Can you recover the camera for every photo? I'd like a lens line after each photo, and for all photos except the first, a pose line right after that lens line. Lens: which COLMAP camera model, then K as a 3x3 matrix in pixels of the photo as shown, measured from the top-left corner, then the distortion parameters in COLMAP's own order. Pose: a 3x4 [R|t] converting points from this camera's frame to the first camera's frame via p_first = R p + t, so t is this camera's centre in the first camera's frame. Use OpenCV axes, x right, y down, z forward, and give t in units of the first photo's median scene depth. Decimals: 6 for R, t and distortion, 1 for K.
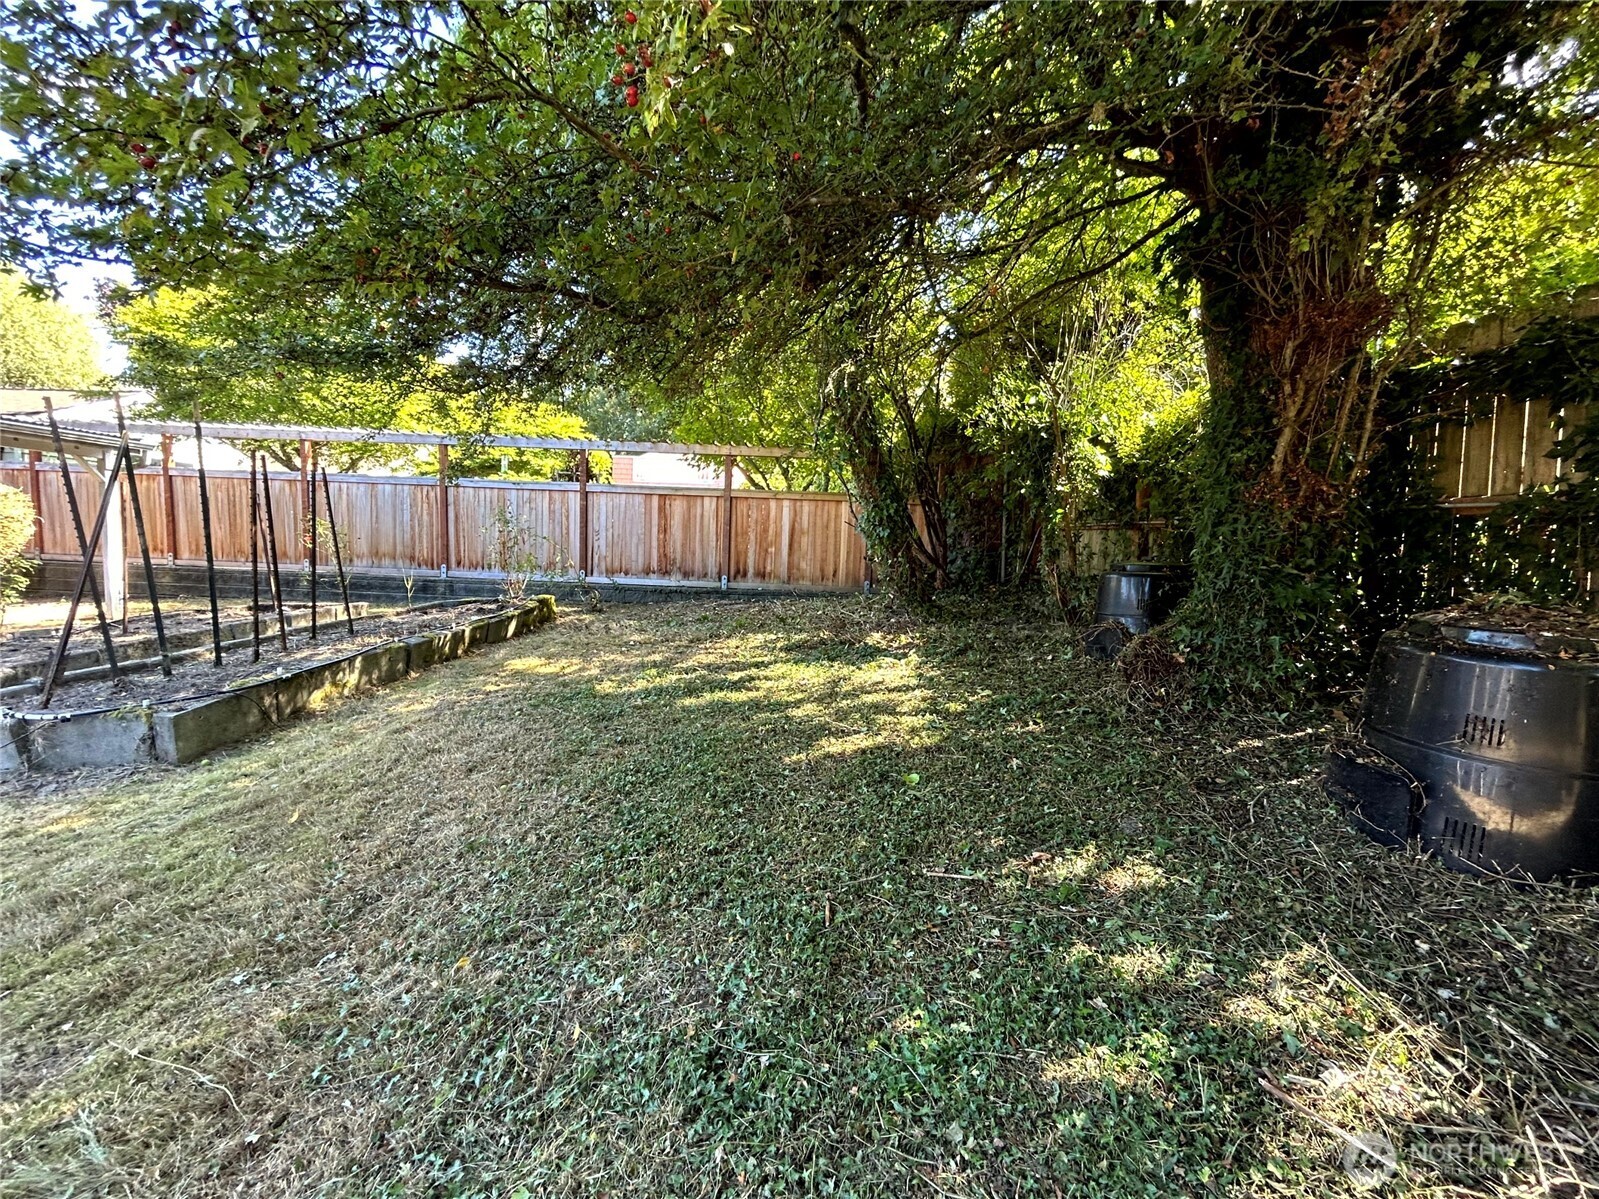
lens RADIAL K [[652.5, 0, 799.4], [0, 652.5, 600.1], [0, 0, 1]] dist [-0.000114, 0.001206]
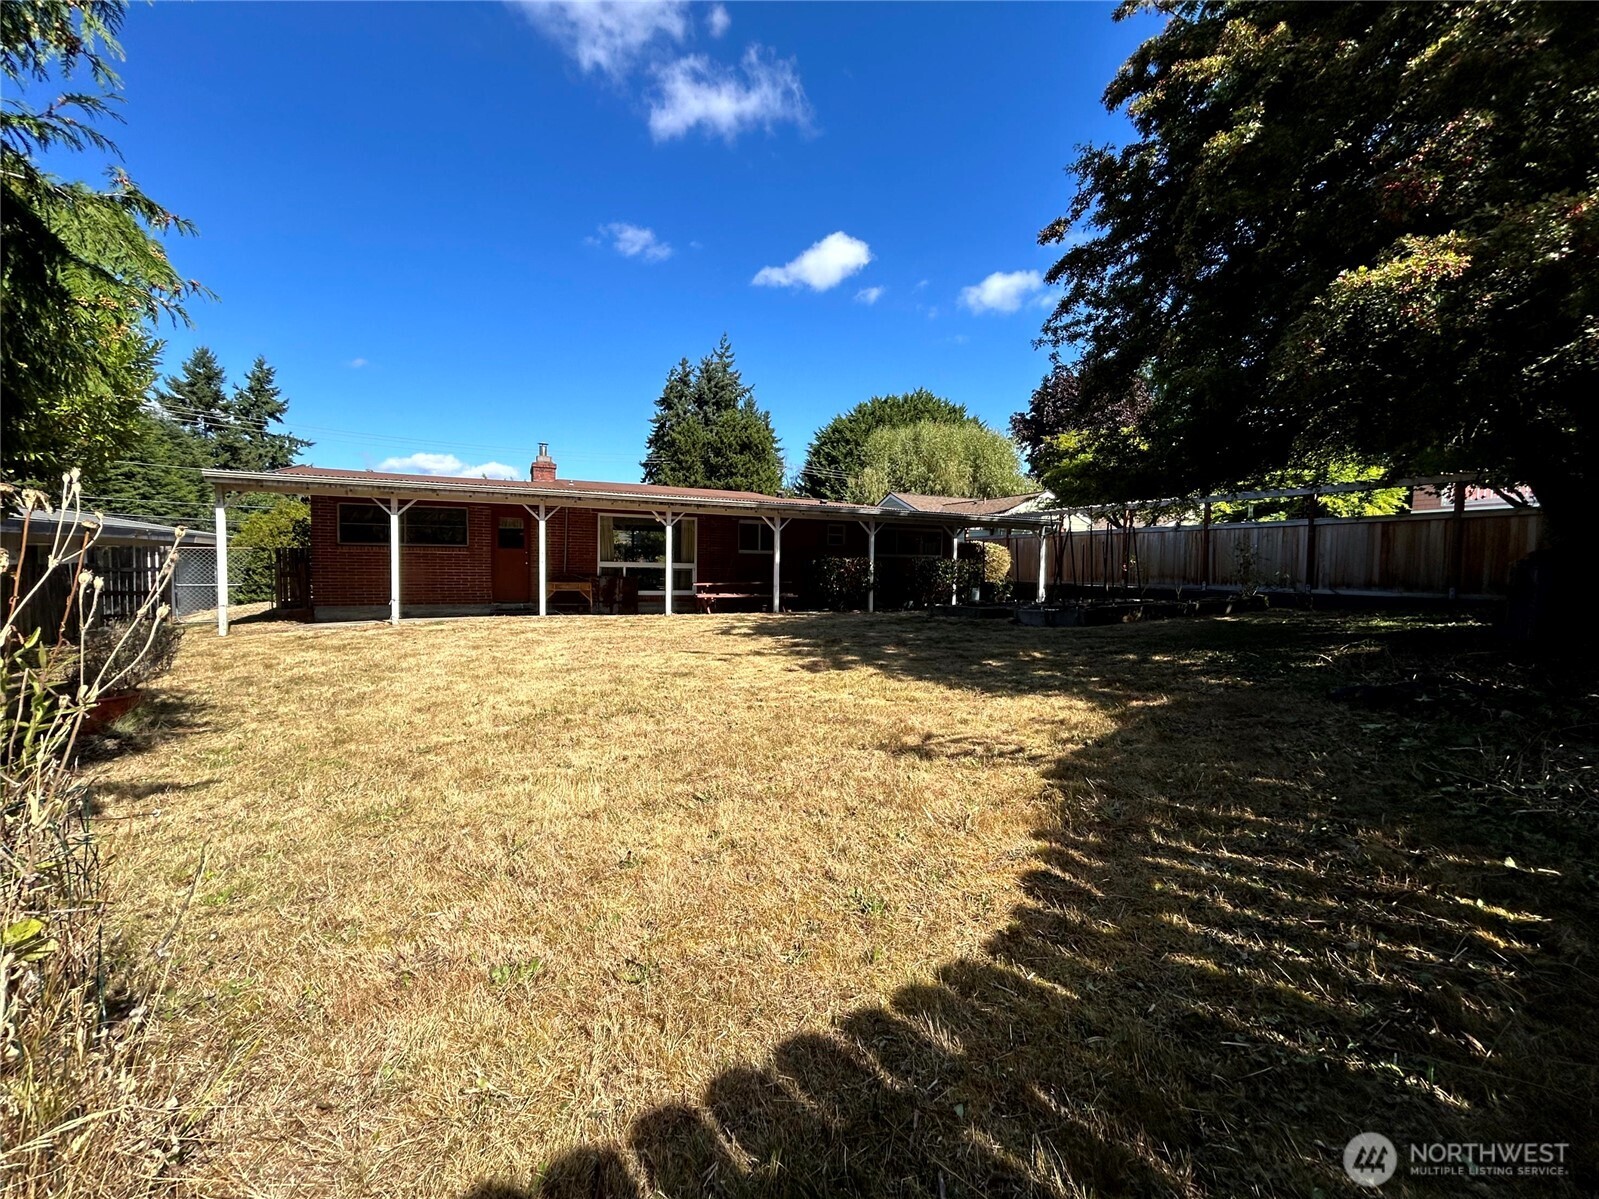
lens RADIAL K [[652.5, 0, 796.1], [0, 652.5, 596.9], [0, 0, 1]] dist [-0.000114, 0.001206]
pose [[0.446662, 0.007727, -0.894669, 0.390023], [-0.071807, 0.997047, -0.027239, 0.090906], [0.891817, 0.076410, 0.445898, -0.520330]]
